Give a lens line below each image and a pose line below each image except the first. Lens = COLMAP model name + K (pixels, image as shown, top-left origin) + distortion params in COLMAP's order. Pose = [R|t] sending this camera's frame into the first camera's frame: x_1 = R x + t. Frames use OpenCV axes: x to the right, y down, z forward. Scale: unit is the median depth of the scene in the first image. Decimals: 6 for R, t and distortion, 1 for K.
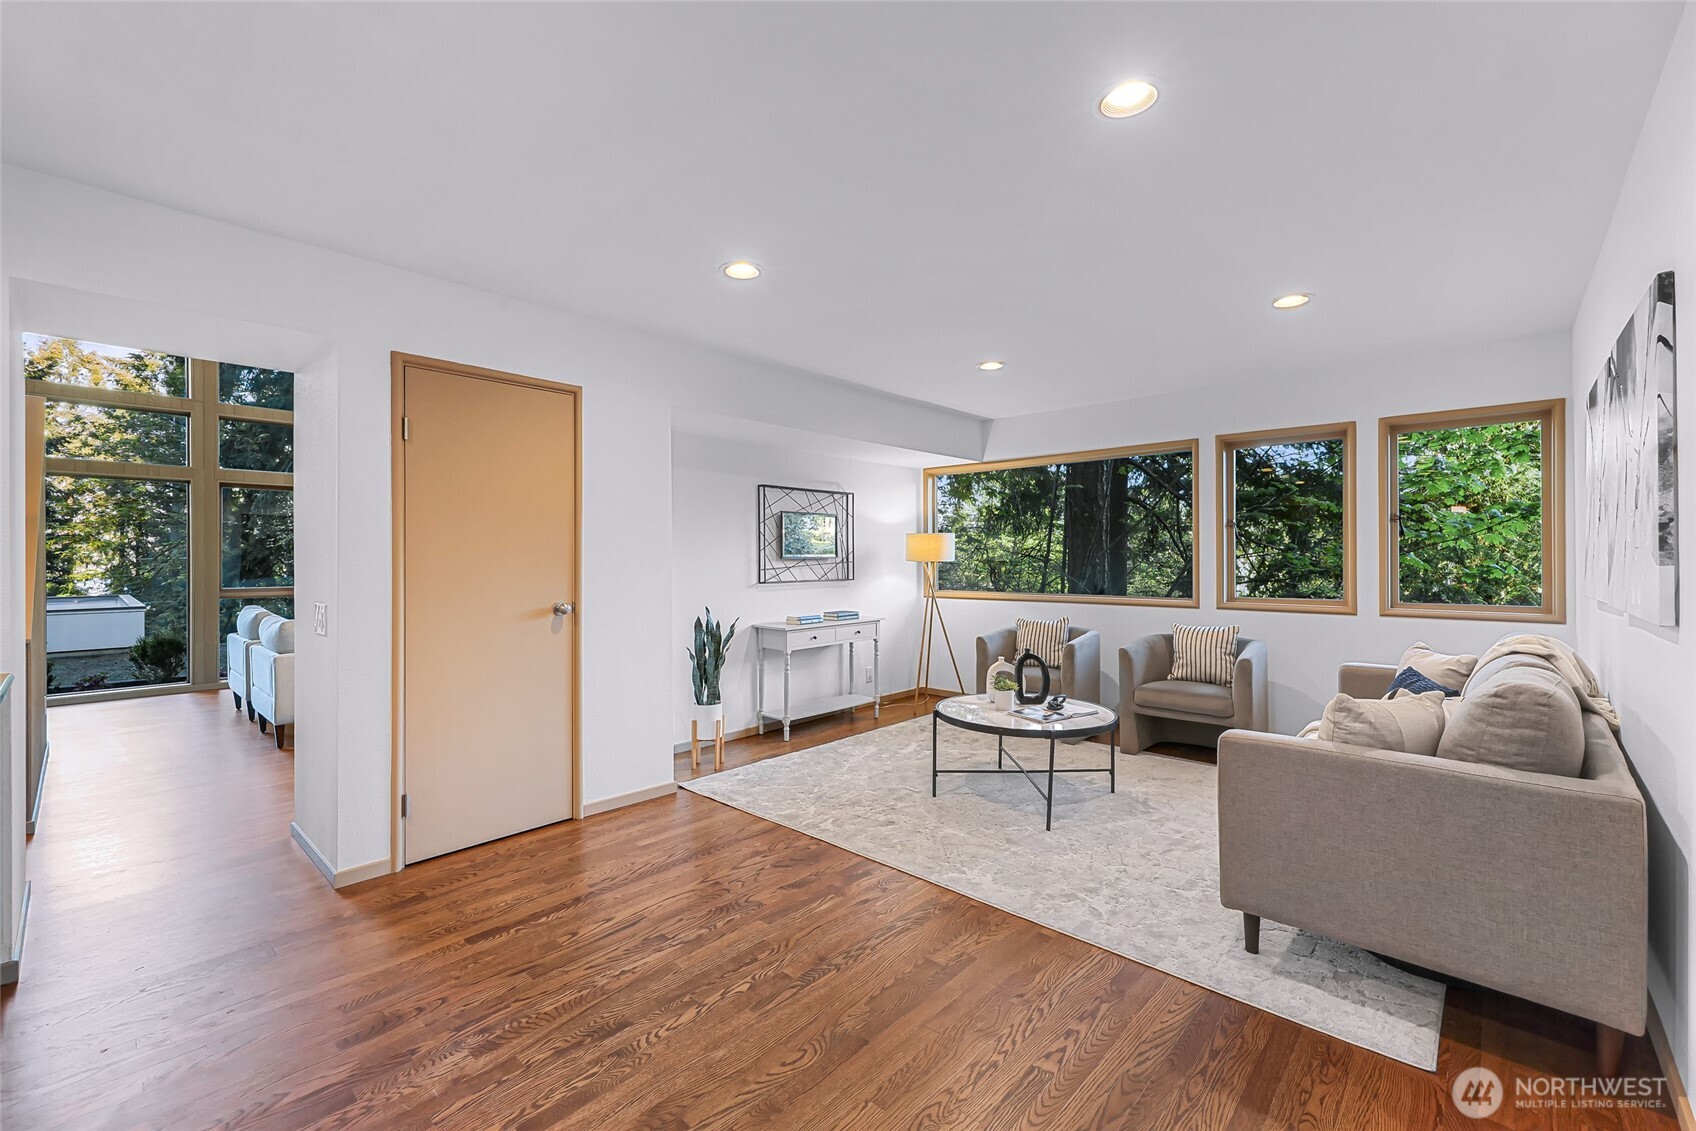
lens RADIAL K [[712.6, 0, 840.4], [0, 712.6, 557.4], [0, 0, 1]] dist [0.003483, -0.001155]
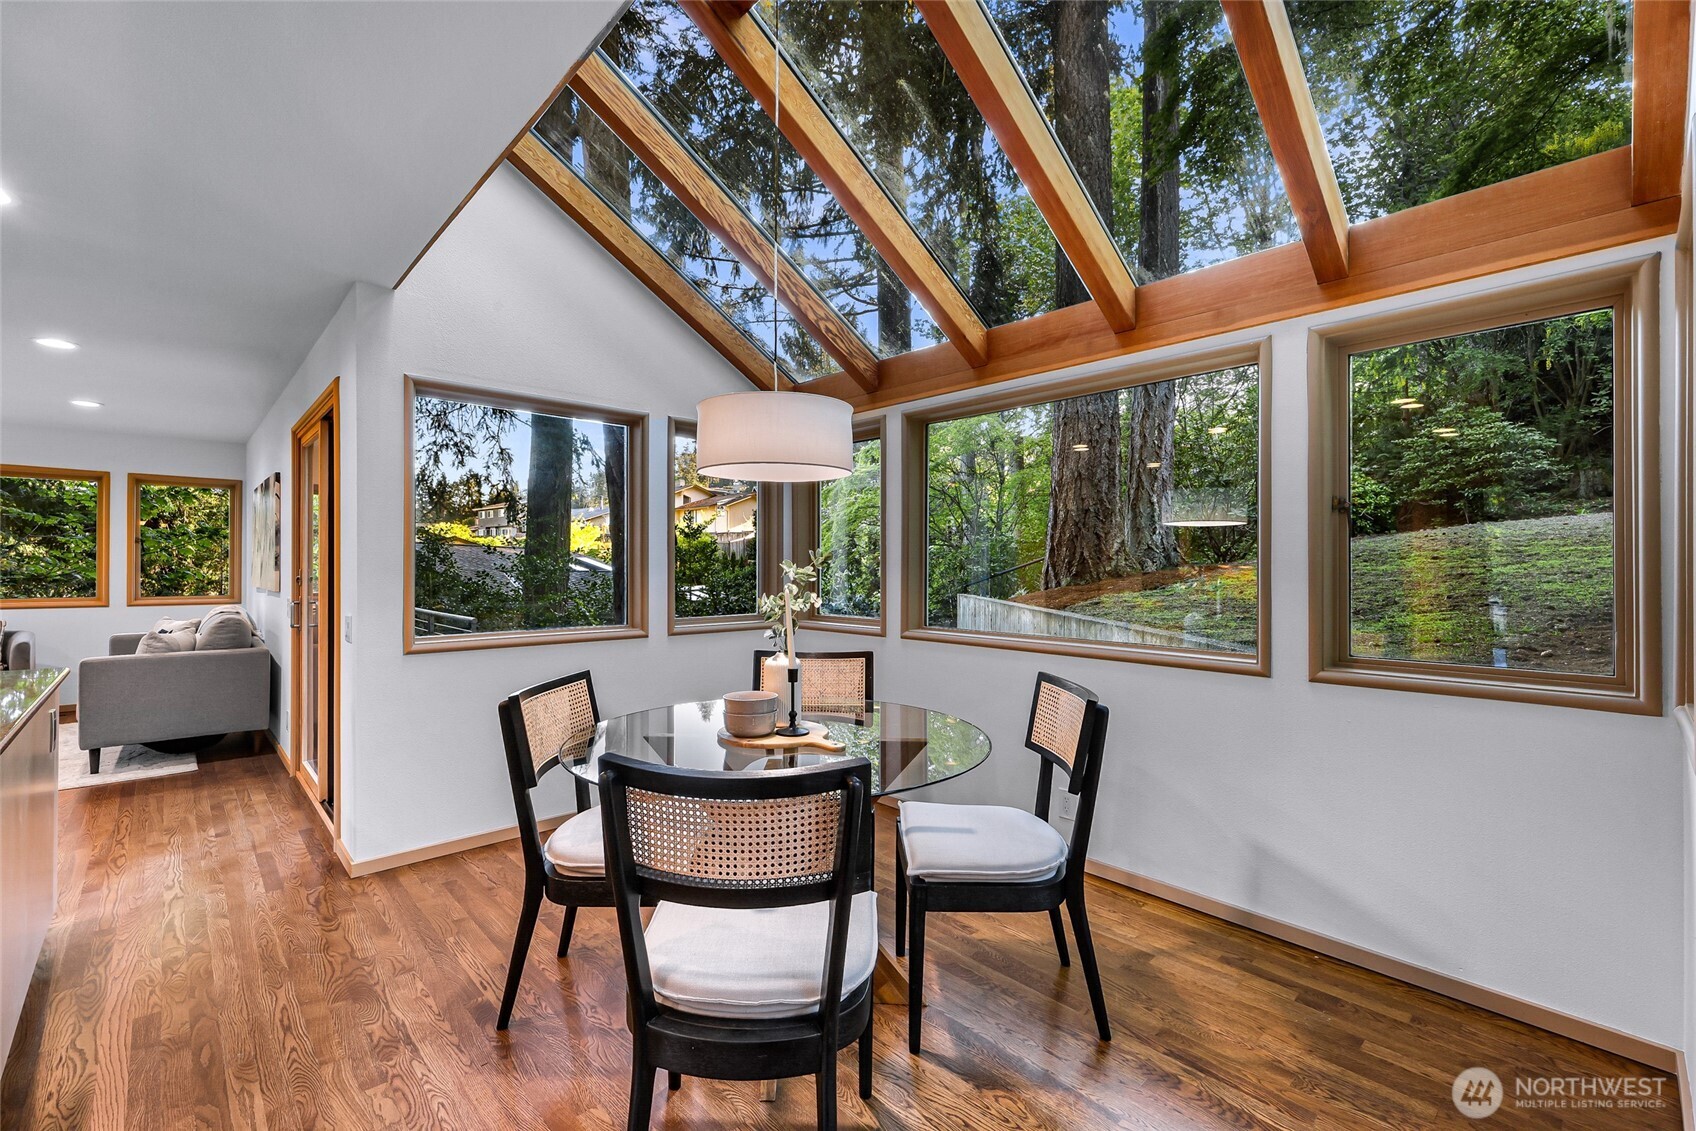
lens RADIAL K [[712.6, 0, 844.5], [0, 712.6, 566.8], [0, 0, 1]] dist [0.003483, -0.001155]
pose [[0.069374, 0.003626, 0.997584, -0.620591], [-0.005144, 0.999981, -0.003277, -0.003088], [-0.997577, -0.004904, 0.069391, -0.589734]]
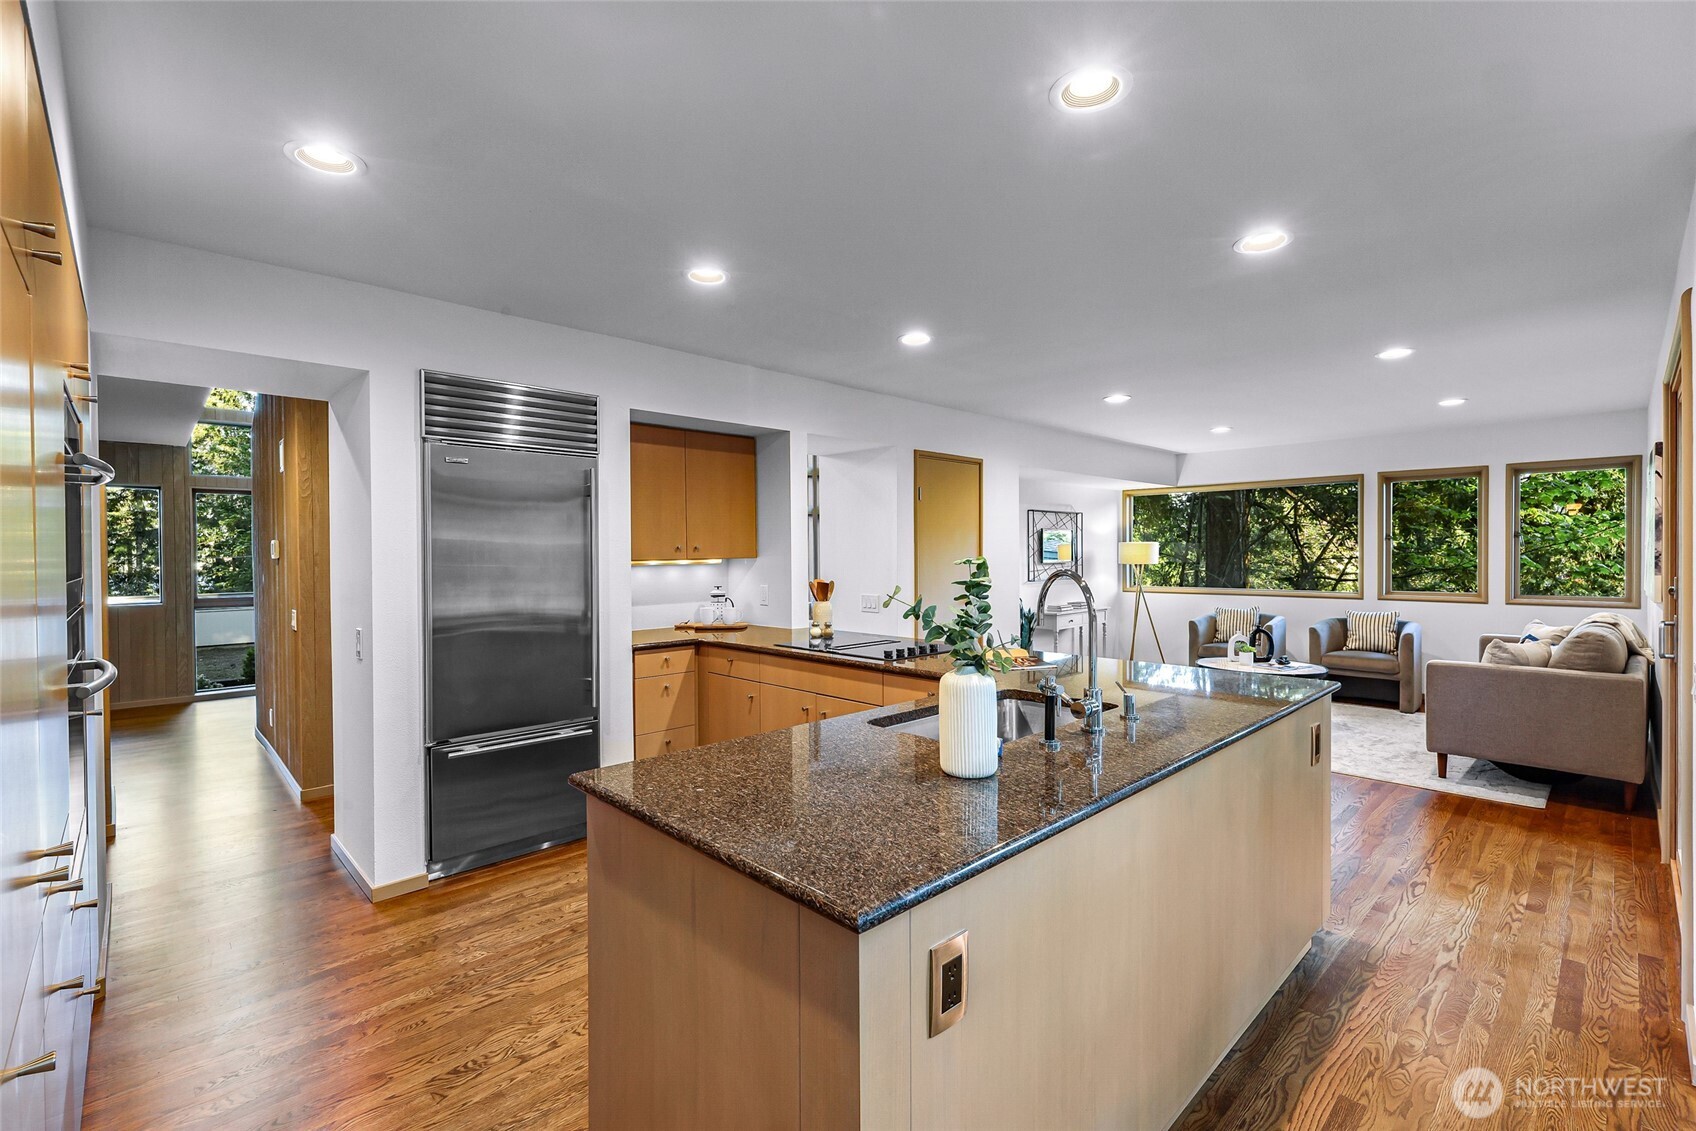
lens RADIAL K [[743.9, 0, 846.2], [0, 743.9, 567.6], [0, 0, 1]] dist [0.002718, 0.000708]
pose [[0.998209, -0.003158, -0.059744, -0.456464], [0.004428, 0.999767, 0.021127, -0.027301], [0.059663, -0.021354, 0.997990, -0.547600]]
